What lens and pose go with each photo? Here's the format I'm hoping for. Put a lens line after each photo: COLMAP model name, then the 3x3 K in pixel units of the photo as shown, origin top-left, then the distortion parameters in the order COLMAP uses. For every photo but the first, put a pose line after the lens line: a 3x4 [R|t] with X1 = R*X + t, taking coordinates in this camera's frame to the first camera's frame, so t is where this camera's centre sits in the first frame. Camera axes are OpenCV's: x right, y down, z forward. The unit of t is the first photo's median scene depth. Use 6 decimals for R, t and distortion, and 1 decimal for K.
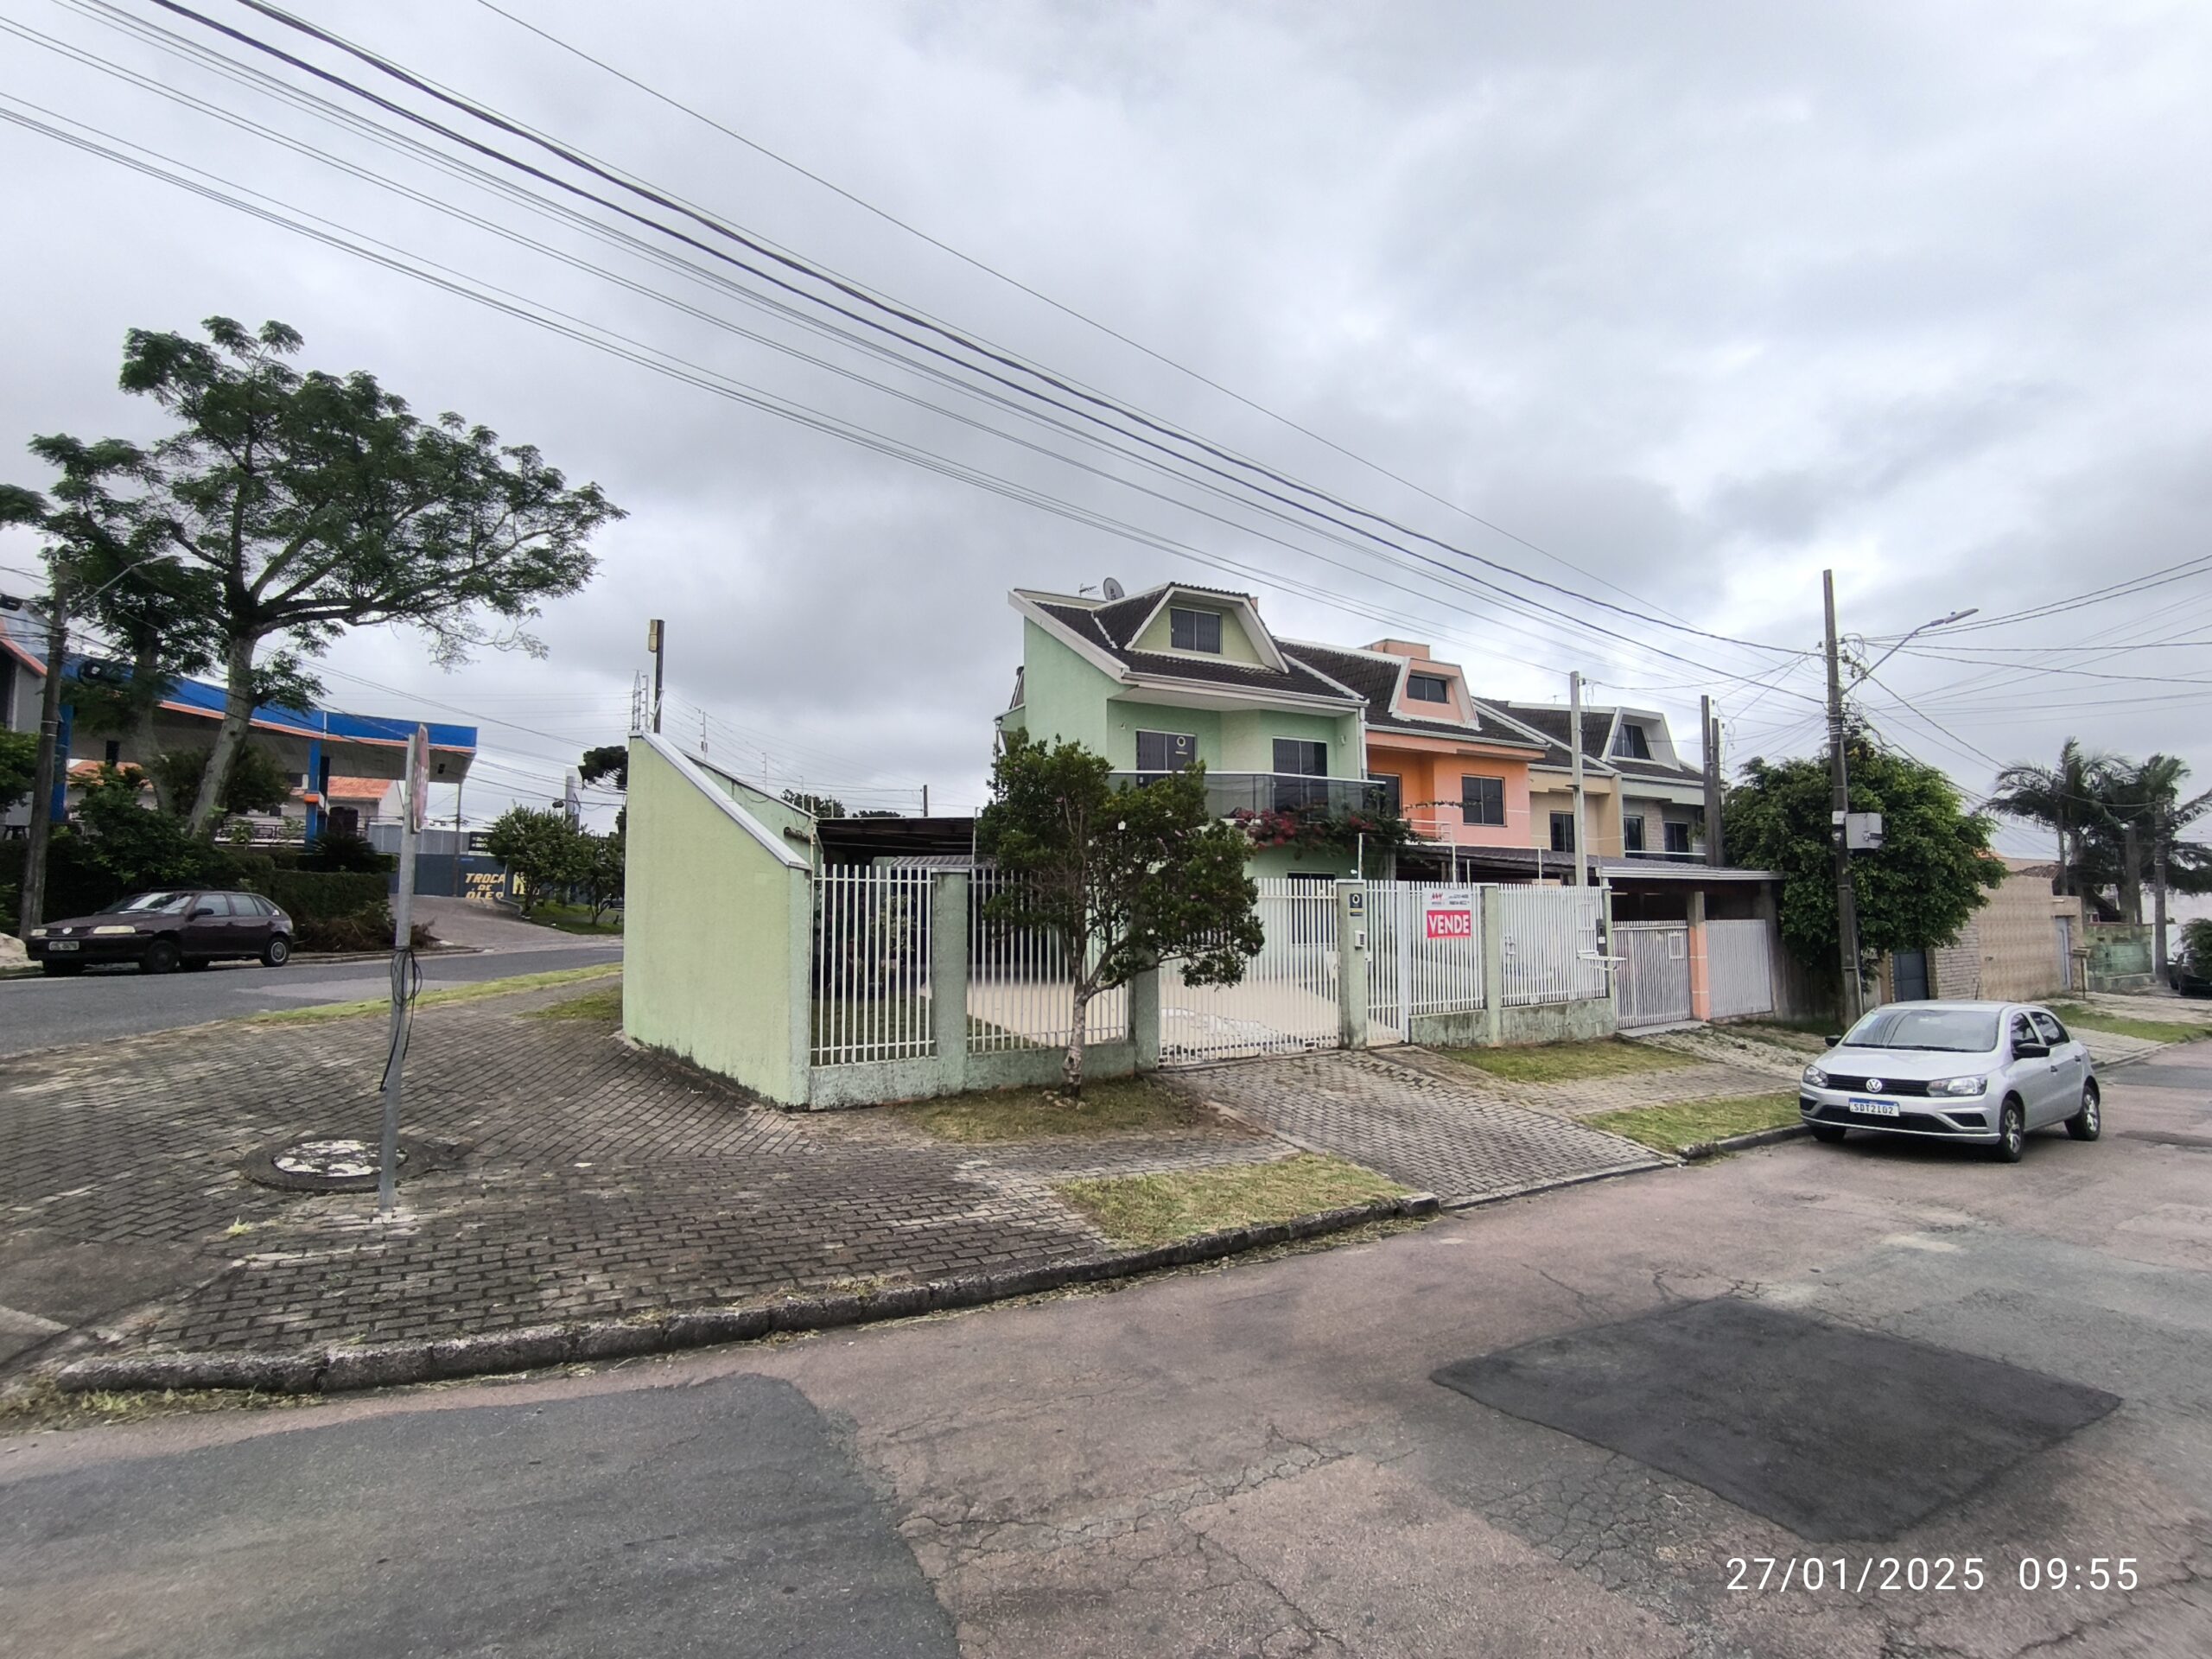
lens RADIAL K [[988.4, 0, 1099.5], [0, 988.4, 827.7], [0, 0, 1]] dist [-0.013868, 0.004019]
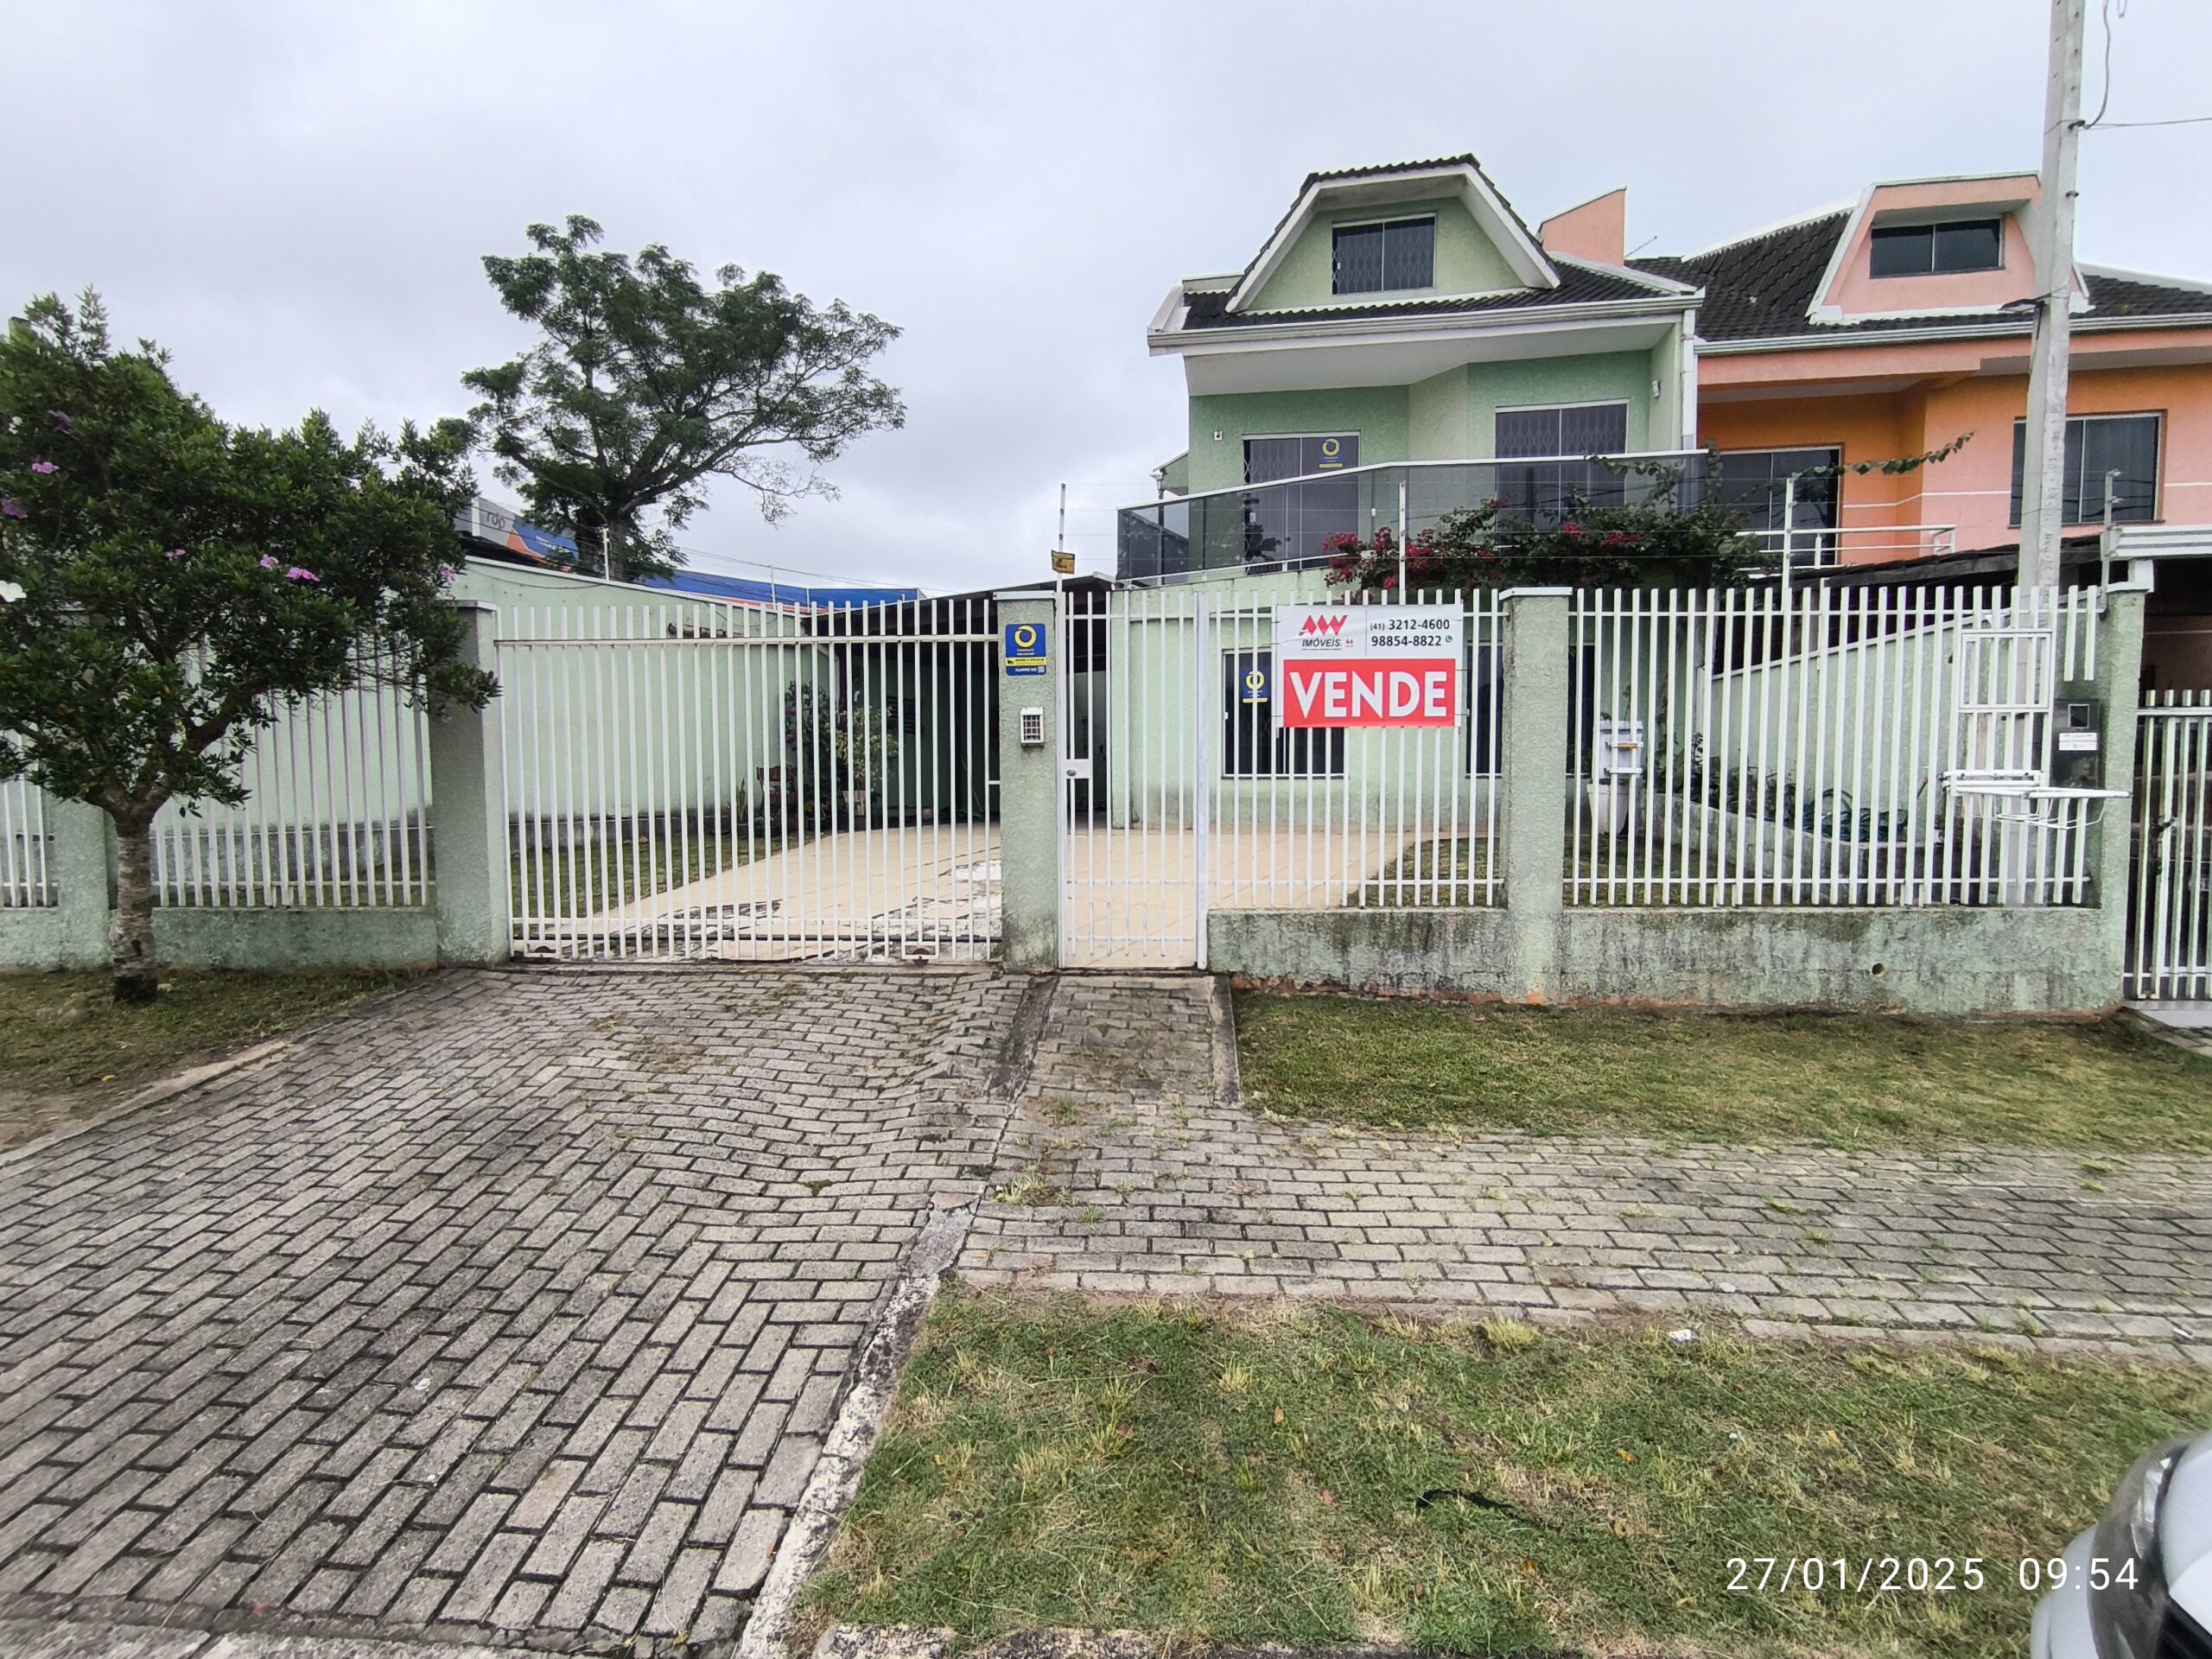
lens RADIAL K [[993.9, 0, 1104.5], [0, 993.9, 810.8], [0, 0, 1]] dist [0.009973, 0.000178]
pose [[0.814563, 0.017992, -0.579796, 0.320689], [0.053103, 0.993009, 0.105420, 0.061367], [0.577639, -0.116660, 0.807913, 0.383513]]
